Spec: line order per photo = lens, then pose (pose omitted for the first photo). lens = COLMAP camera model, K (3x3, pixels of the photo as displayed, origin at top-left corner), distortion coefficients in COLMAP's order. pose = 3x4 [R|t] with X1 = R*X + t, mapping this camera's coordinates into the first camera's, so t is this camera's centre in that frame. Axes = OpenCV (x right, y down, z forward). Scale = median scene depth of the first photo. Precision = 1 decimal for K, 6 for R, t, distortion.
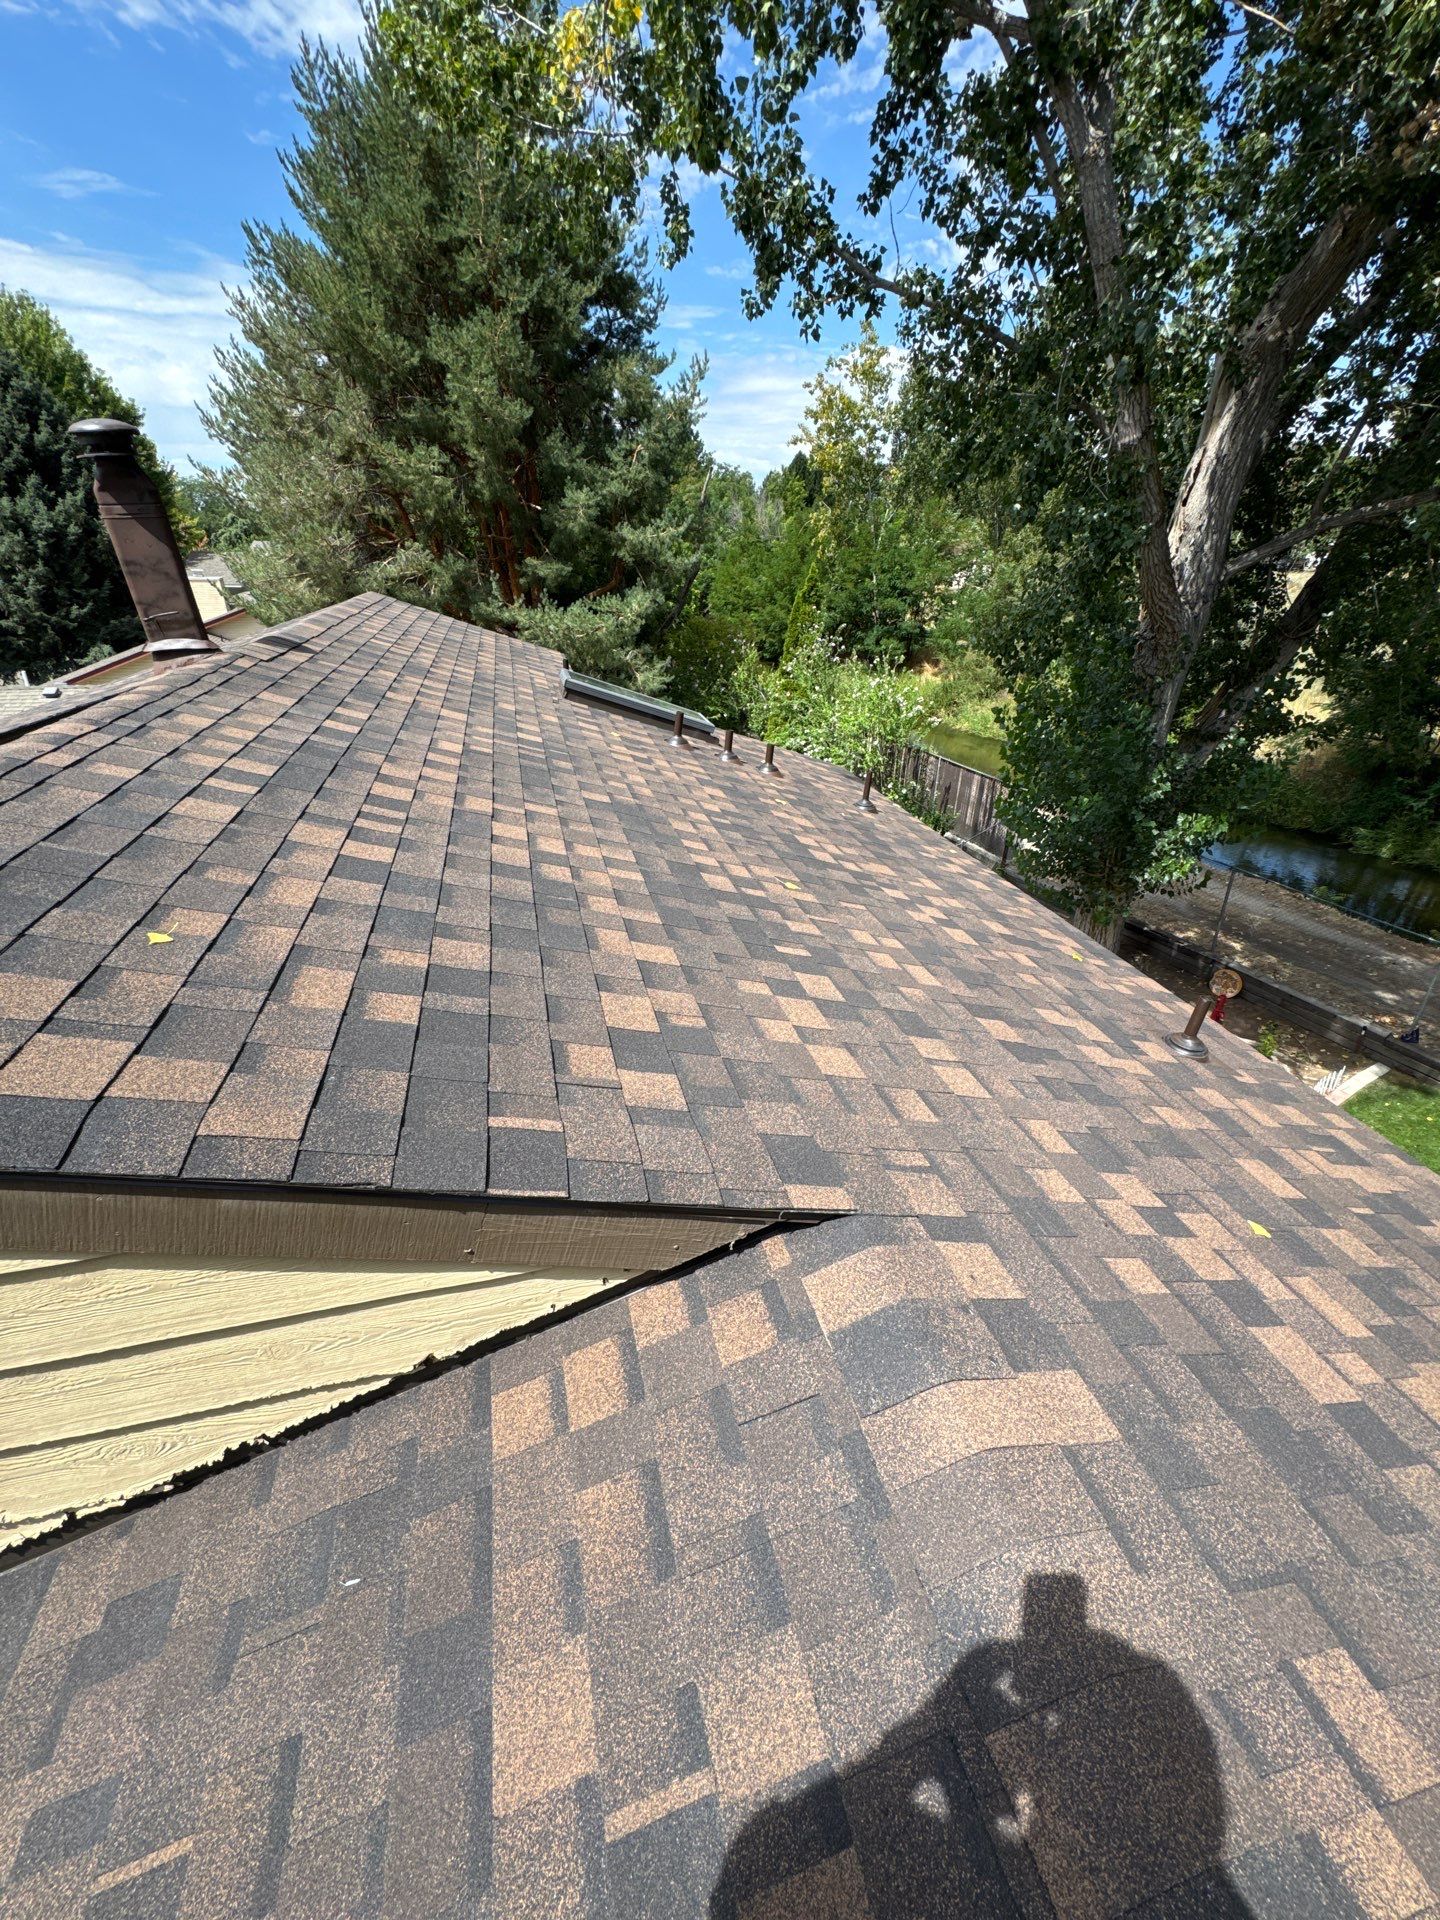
lens RADIAL K [[769.3, 0, 720.0], [0, 769.3, 960.0], [0, 0, 1]] dist [-0.000519, 0.000310]
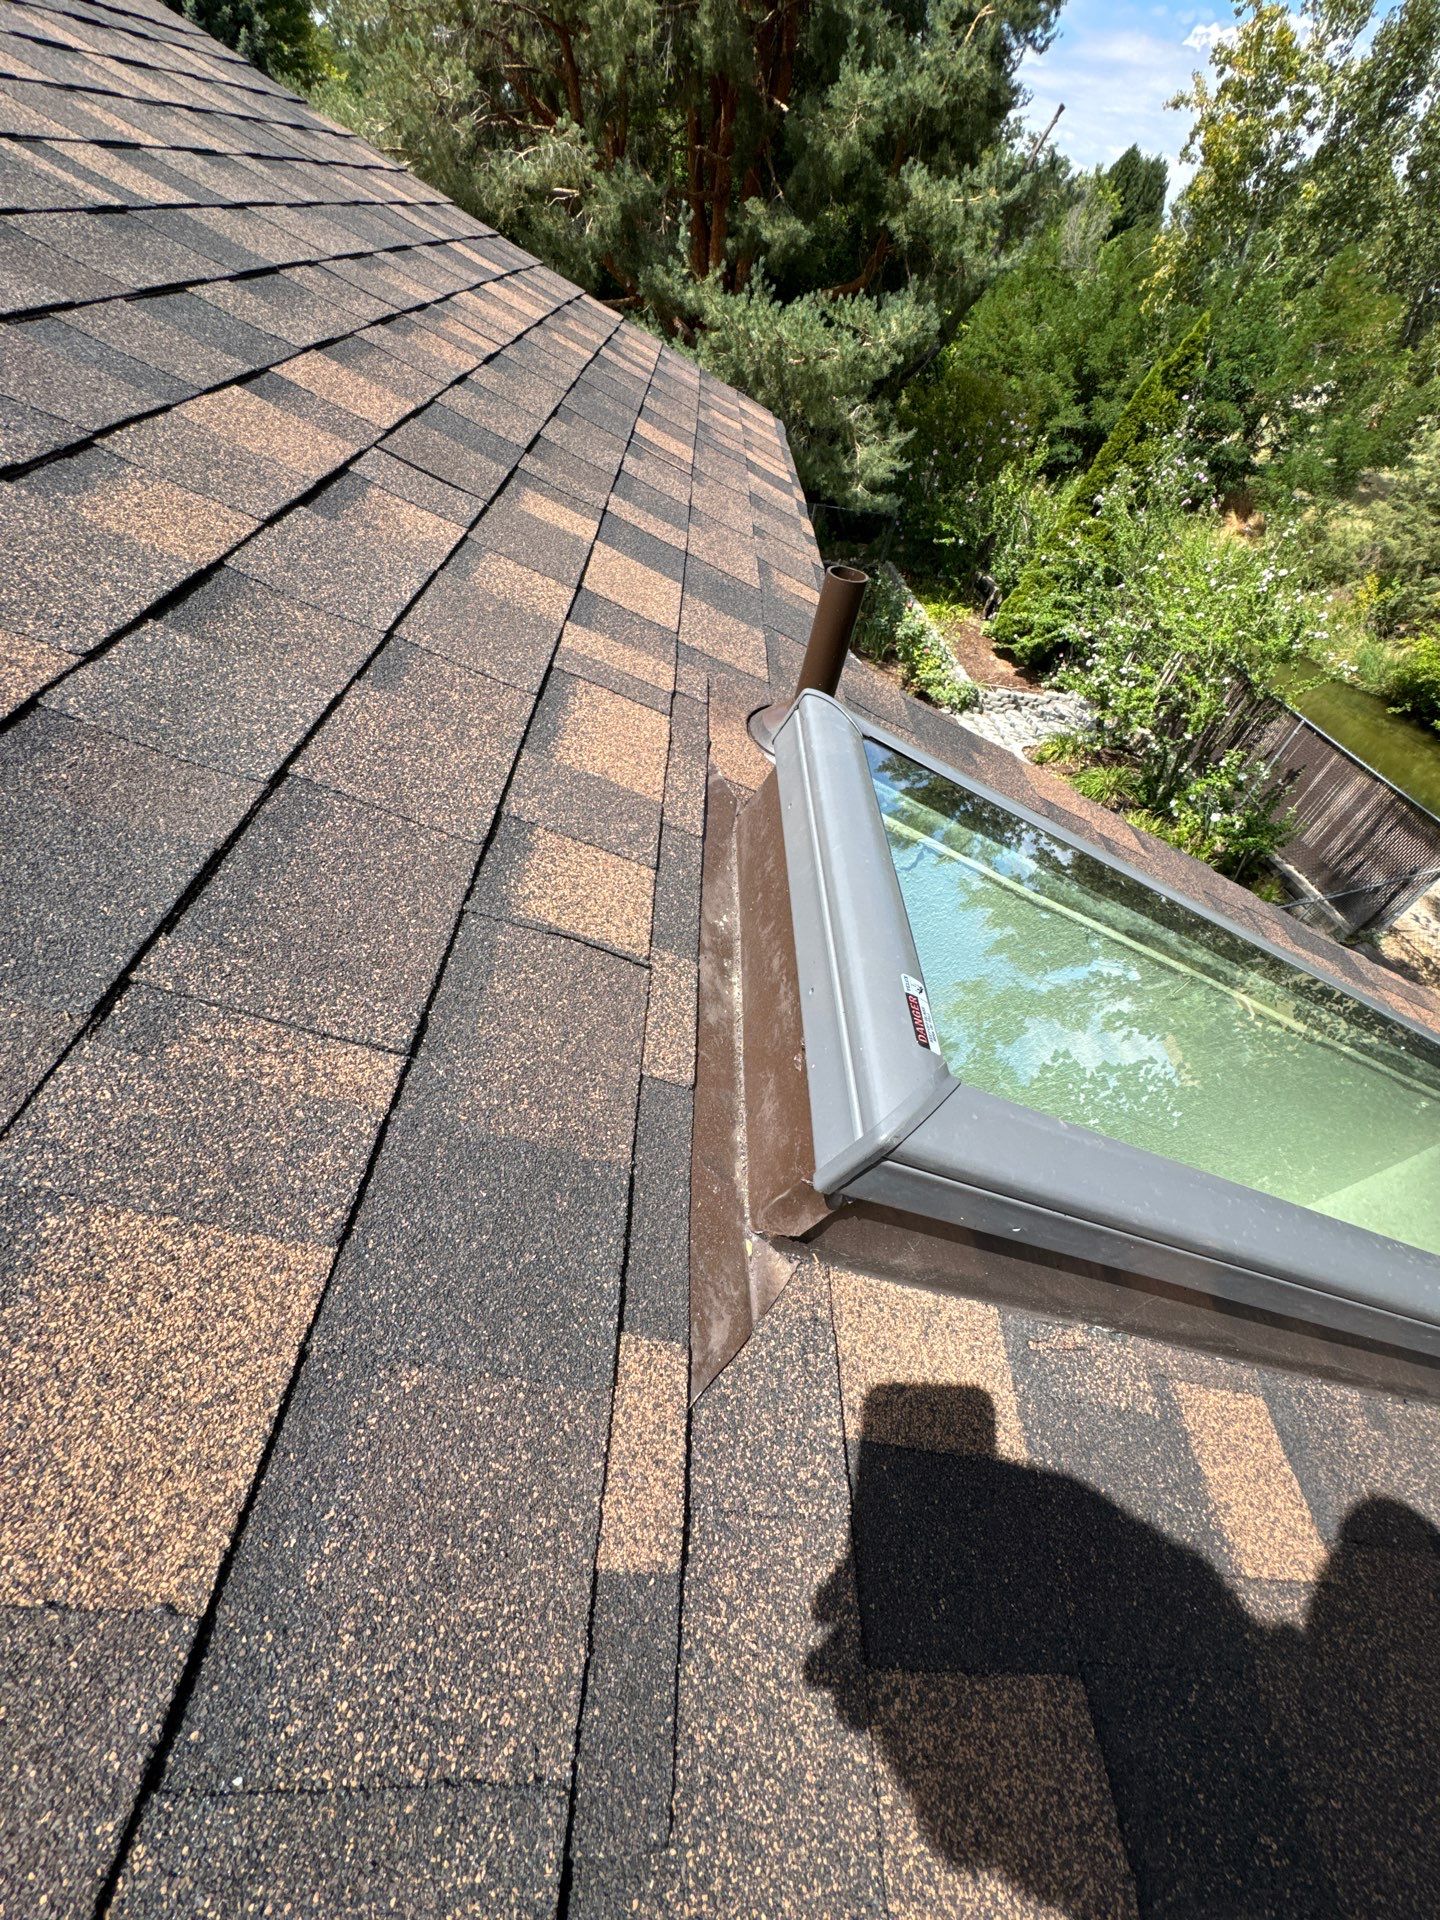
lens RADIAL K [[754.4, 0, 720.0], [0, 754.4, 960.0], [0, 0, 1]] dist [0.003410, -0.002359]
pose [[0.957659, 0.279847, -0.067643, -0.057390], [-0.252703, 0.929611, 0.268264, -0.109681], [0.137954, -0.239812, 0.960968, 0.262869]]
